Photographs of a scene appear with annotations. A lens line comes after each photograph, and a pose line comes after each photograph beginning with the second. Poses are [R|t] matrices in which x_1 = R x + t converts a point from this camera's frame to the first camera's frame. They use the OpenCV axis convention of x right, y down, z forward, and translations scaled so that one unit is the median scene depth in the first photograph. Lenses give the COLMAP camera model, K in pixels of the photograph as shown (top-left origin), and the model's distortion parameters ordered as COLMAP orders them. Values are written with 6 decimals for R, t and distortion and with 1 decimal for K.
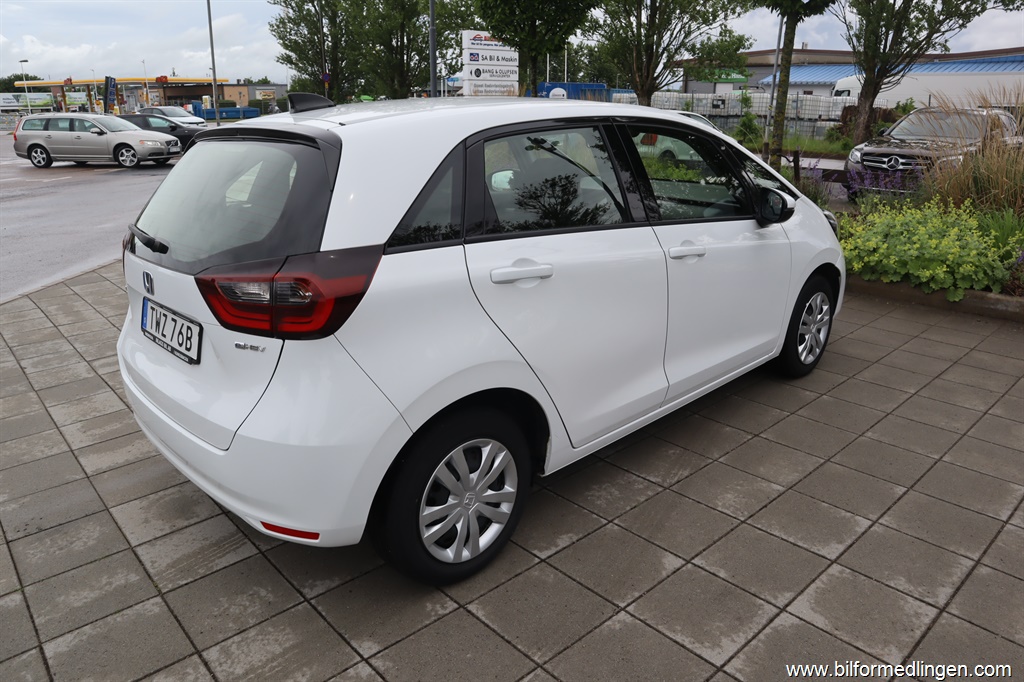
lens RADIAL K [[712.8, 0, 512.0], [0, 712.8, 341.0], [0, 0, 1]] dist [-0.121095, 0.074681]
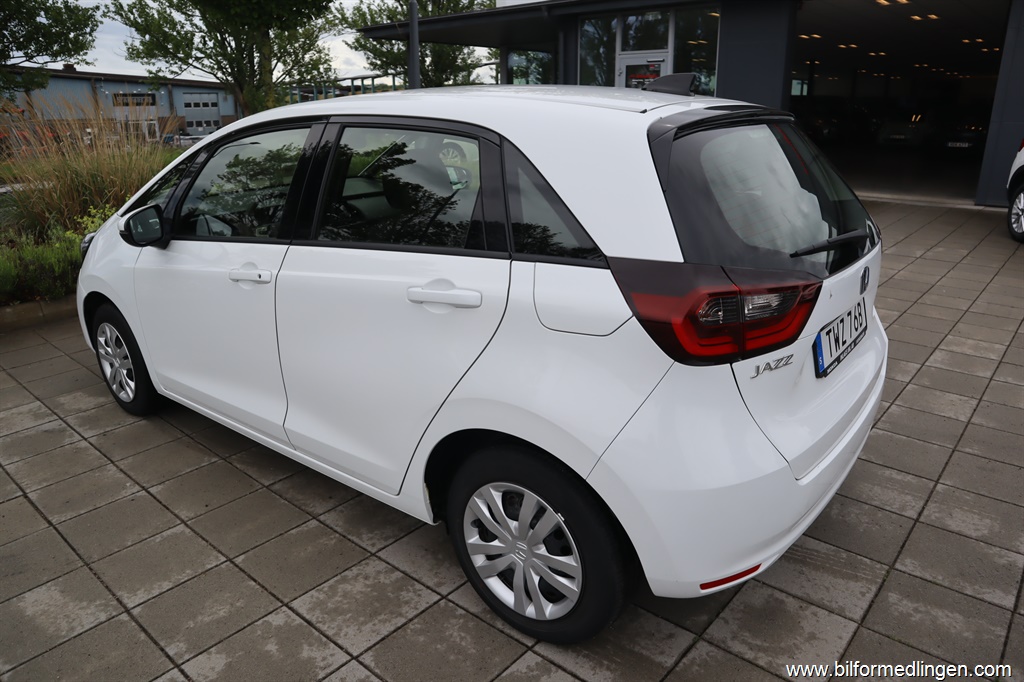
lens RADIAL K [[712.8, 0, 512.0], [0, 712.8, 341.0], [0, 0, 1]] dist [-0.121095, 0.074681]
pose [[-0.120970, -0.306960, 0.944003, -0.865948], [0.329100, 0.884800, 0.329882, -0.297671], [-0.936515, 0.350577, -0.006014, 0.943668]]
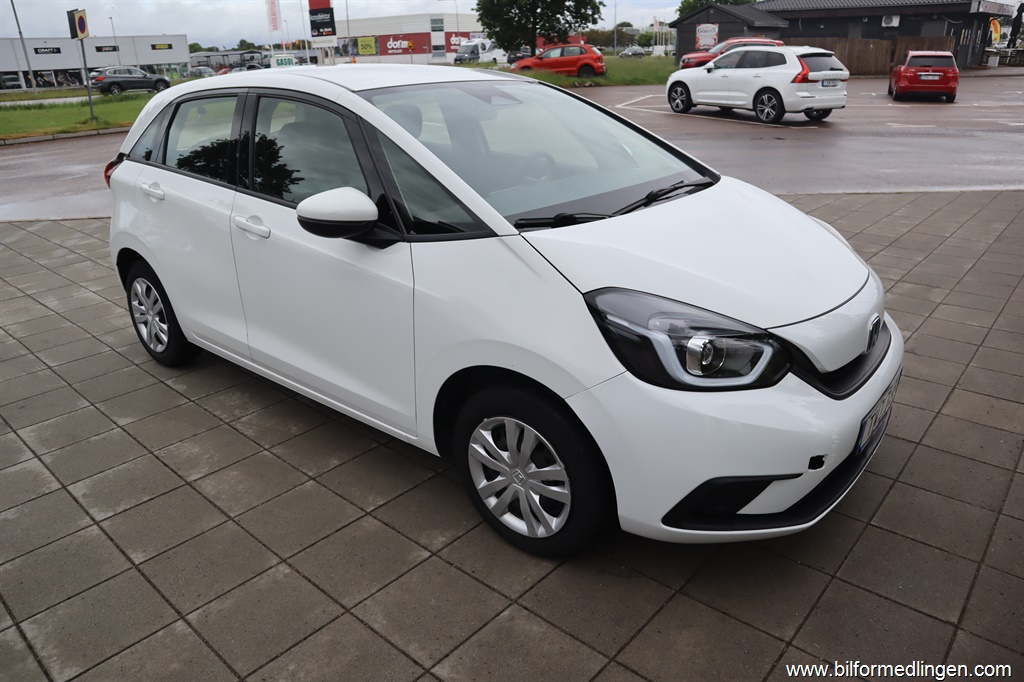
lens RADIAL K [[712.8, 0, 512.0], [0, 712.8, 341.0], [0, 0, 1]] dist [-0.121095, 0.074681]
pose [[0.112820, 0.378920, -0.918527, 1.053909], [-0.295404, 0.895421, 0.333104, -0.351095], [0.948688, 0.233756, 0.212956, 0.984040]]
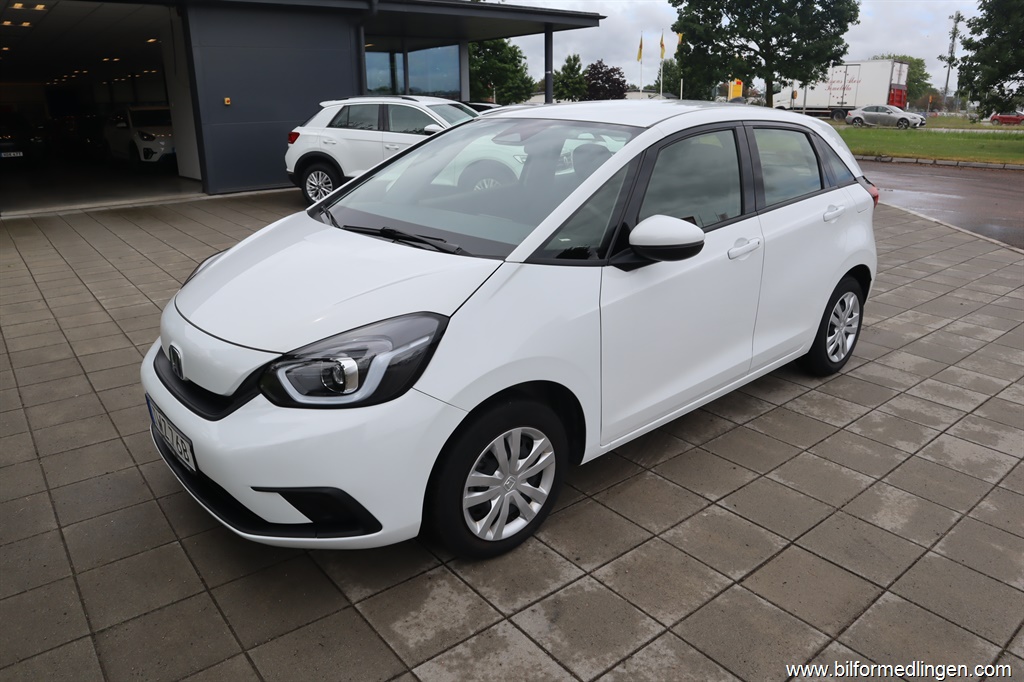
lens RADIAL K [[712.8, 0, 512.0], [0, 712.8, 341.0], [0, 0, 1]] dist [-0.121095, 0.074681]
pose [[-0.998265, -0.003997, 0.058749, 0.112284], [0.032562, 0.793801, 0.607305, -0.671302], [-0.049062, 0.608164, -0.792294, 1.970265]]
